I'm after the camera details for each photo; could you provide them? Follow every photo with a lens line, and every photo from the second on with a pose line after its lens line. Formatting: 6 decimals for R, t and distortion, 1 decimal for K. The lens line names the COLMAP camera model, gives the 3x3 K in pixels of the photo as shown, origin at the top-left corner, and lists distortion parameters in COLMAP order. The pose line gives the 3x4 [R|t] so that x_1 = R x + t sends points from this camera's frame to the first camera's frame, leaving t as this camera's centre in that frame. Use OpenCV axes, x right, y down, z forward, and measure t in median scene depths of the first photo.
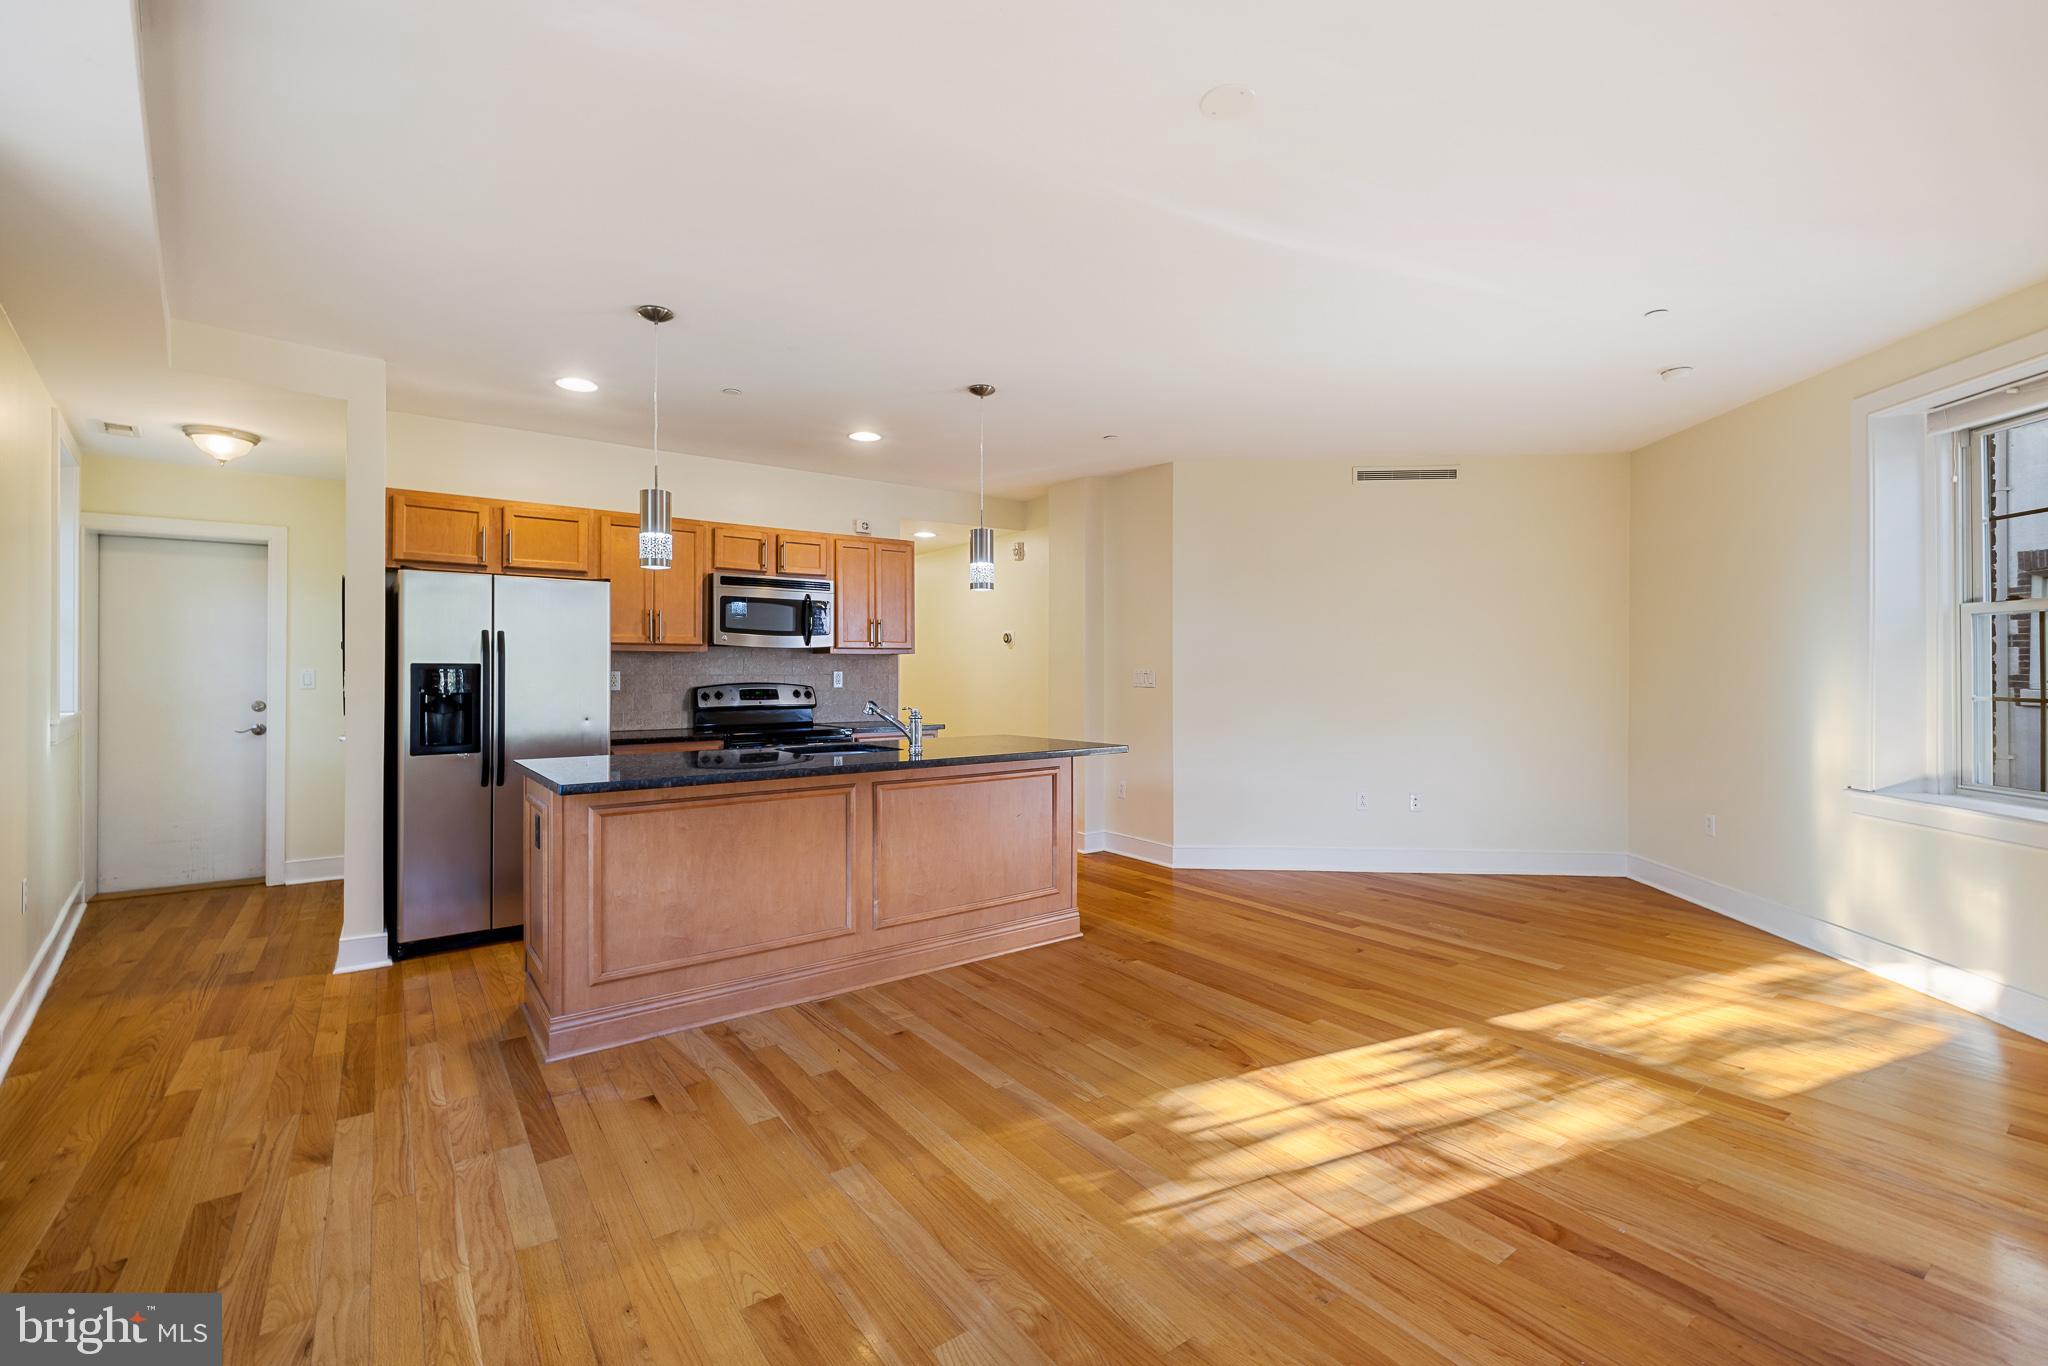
lens RADIAL K [[883.2, 0, 1020.3], [0, 883.2, 672.9], [0, 0, 1]] dist [0.003896, 0.000004]
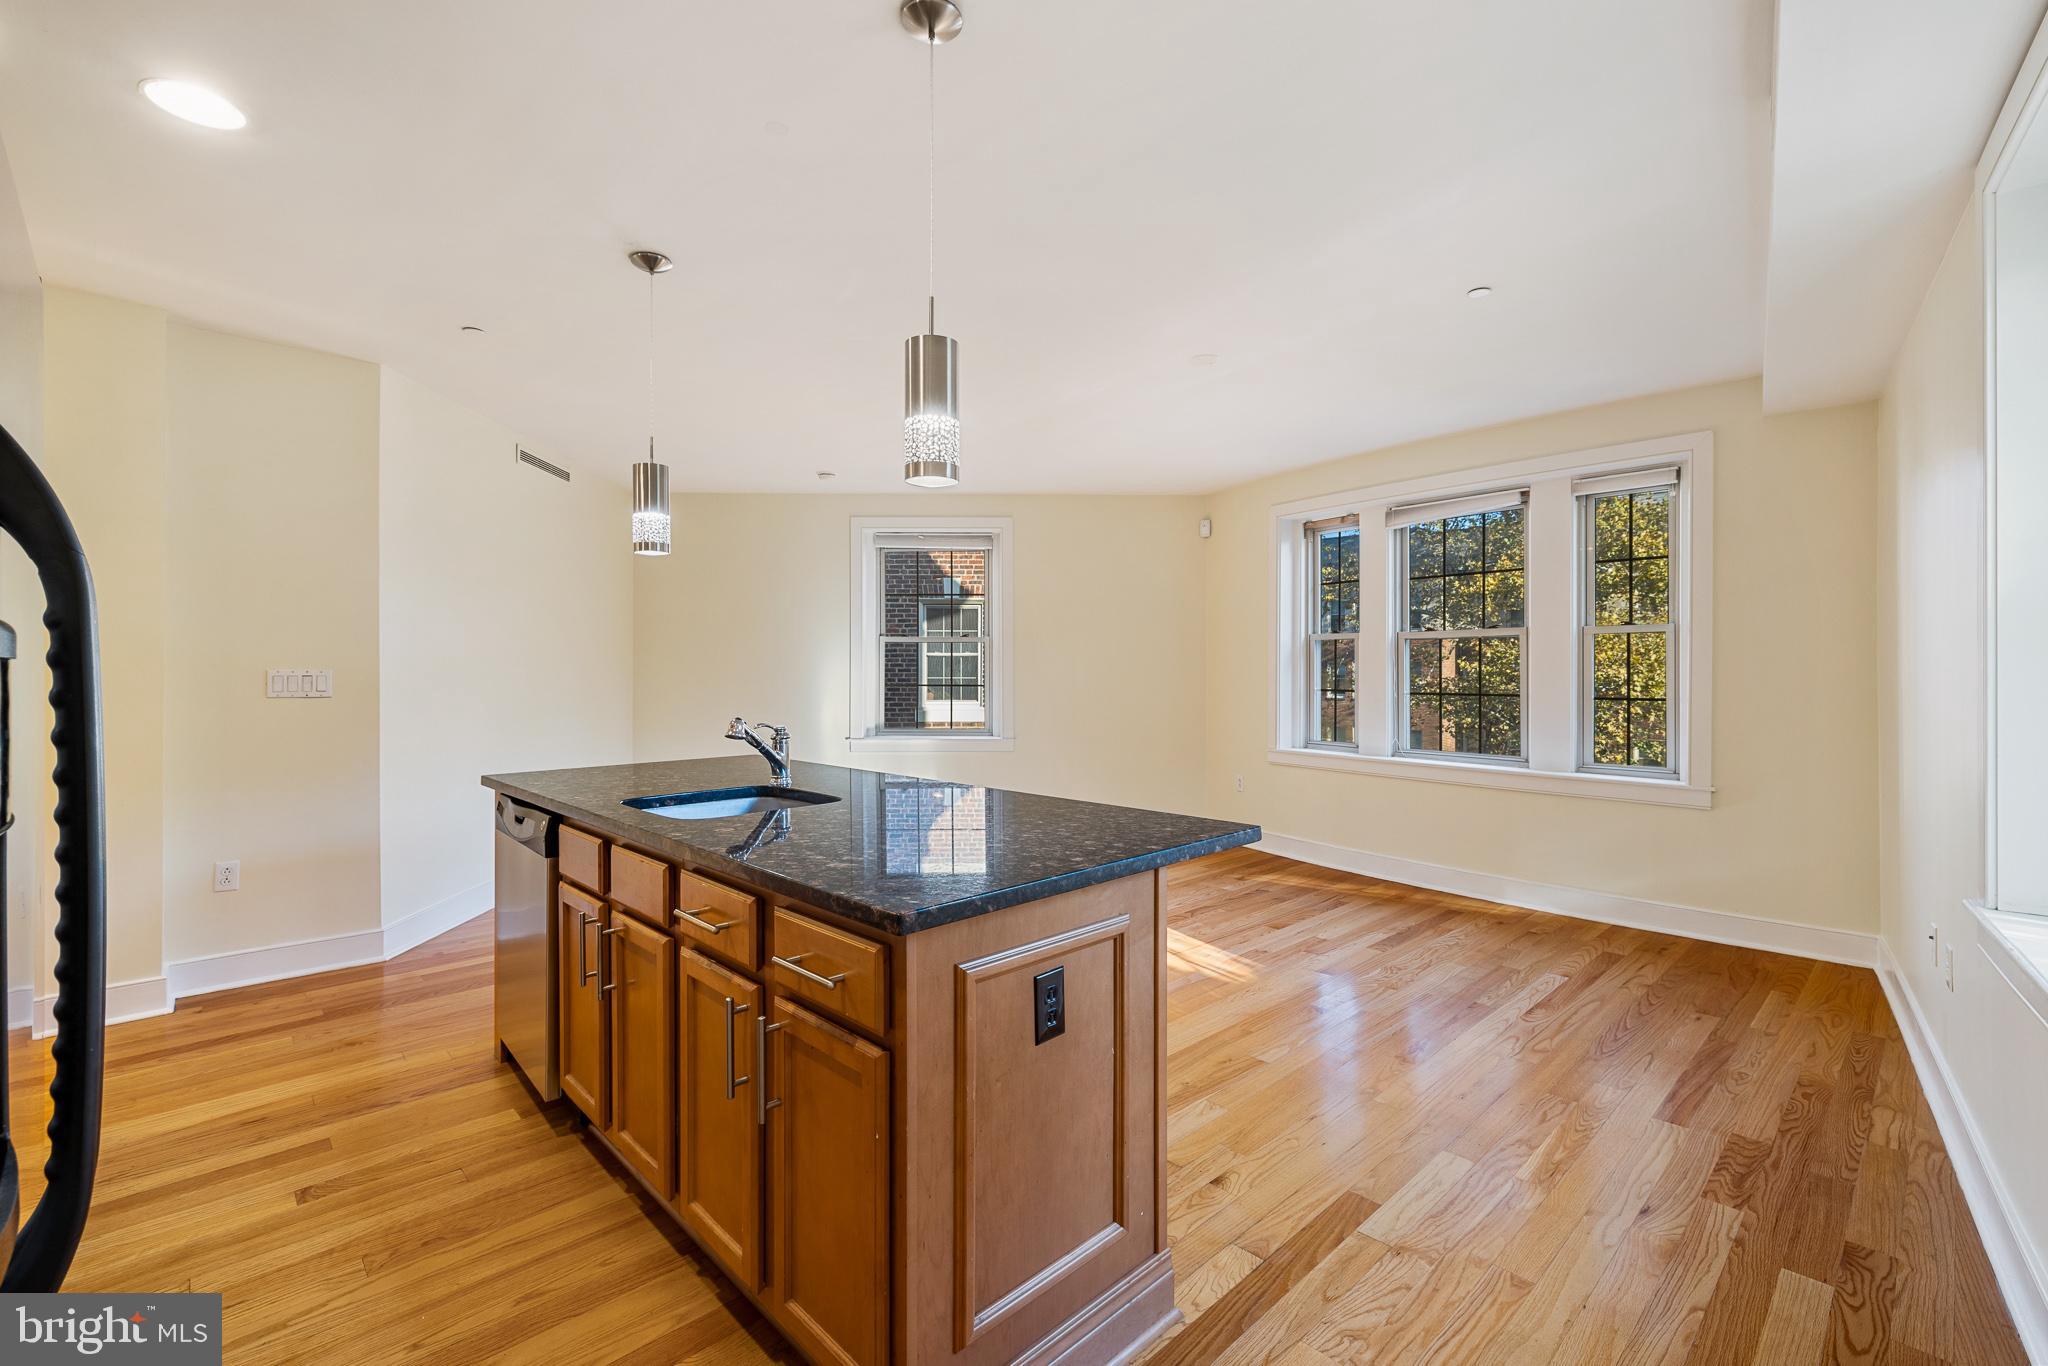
lens RADIAL K [[883.2, 0, 1020.1], [0, 883.2, 679.3], [0, 0, 1]] dist [0.003896, 0.000004]
pose [[-0.133303, -0.005942, 0.991058, -1.671304], [-0.000681, 0.999982, 0.005904, -0.000336], [-0.991075, 0.000112, -0.133304, 1.775649]]
